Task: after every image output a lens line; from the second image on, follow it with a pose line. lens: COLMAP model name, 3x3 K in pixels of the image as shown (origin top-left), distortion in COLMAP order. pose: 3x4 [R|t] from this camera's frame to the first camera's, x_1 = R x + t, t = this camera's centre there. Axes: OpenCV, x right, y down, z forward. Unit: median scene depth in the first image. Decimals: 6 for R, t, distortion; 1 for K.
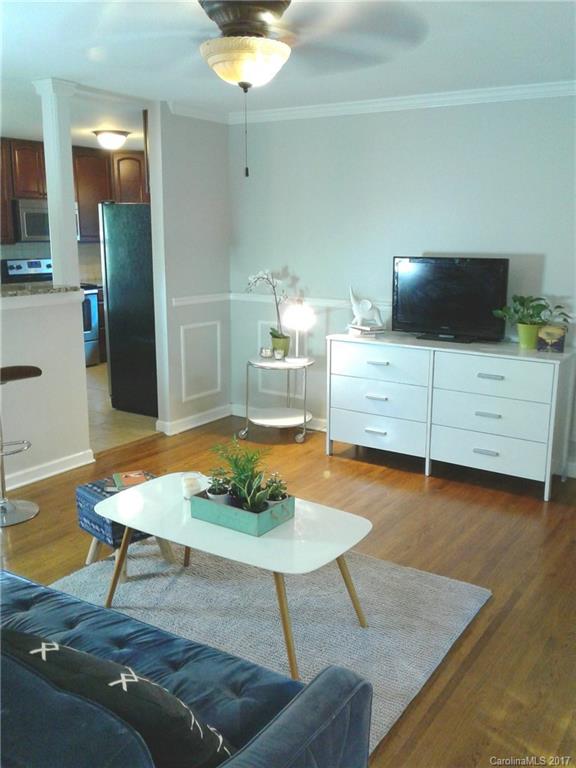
lens RADIAL K [[730.7, 0, 287.6], [0, 730.7, 384.3], [0, 0, 1]] dist [0.019470, 0.000000]
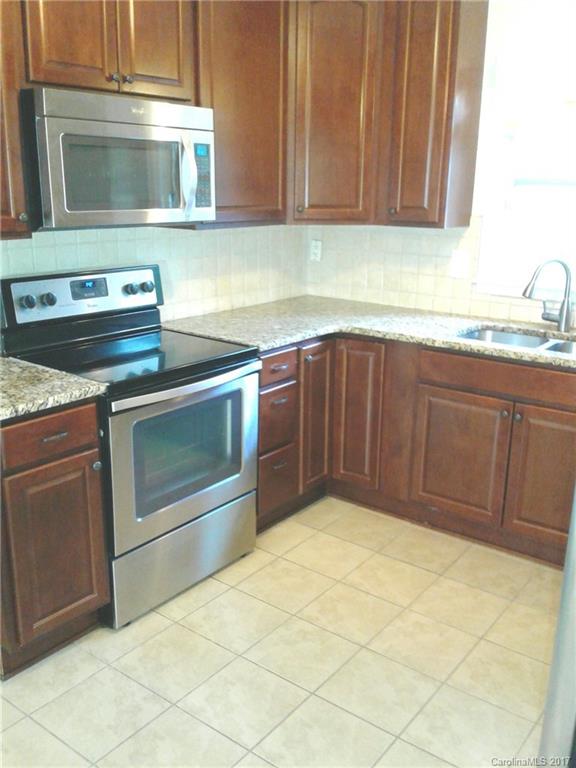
lens RADIAL K [[730.7, 0, 289.2], [0, 730.7, 386.9], [0, 0, 1]] dist [0.019470, 0.000000]
pose [[0.997604, 0.028836, -0.062886, -0.230670], [-0.025280, 0.998075, 0.056627, -0.141779], [0.064398, -0.054902, 0.996413, 0.663786]]
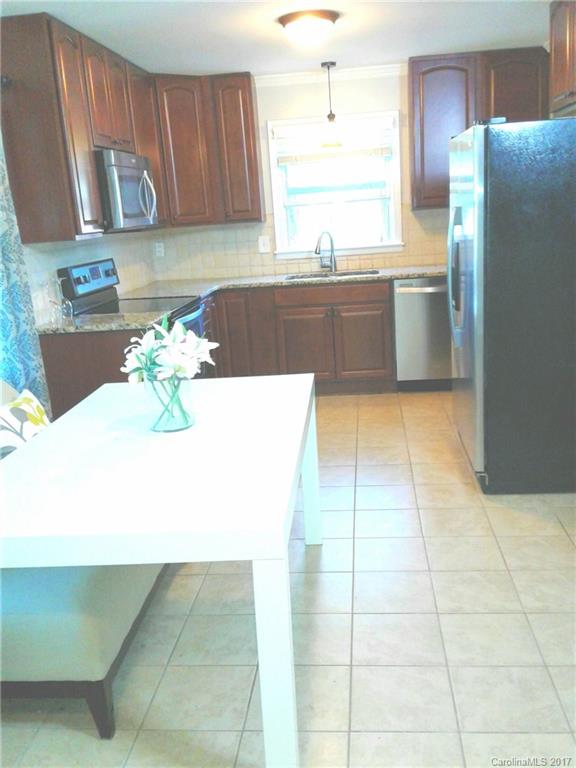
lens RADIAL K [[730.7, 0, 288.2], [0, 730.7, 383.3], [0, 0, 1]] dist [0.019470, 0.000000]
pose [[0.886567, -0.165683, 0.431912, -0.483900], [0.163410, 0.985635, 0.042669, -0.081619], [-0.432777, 0.032750, 0.900906, 0.444140]]
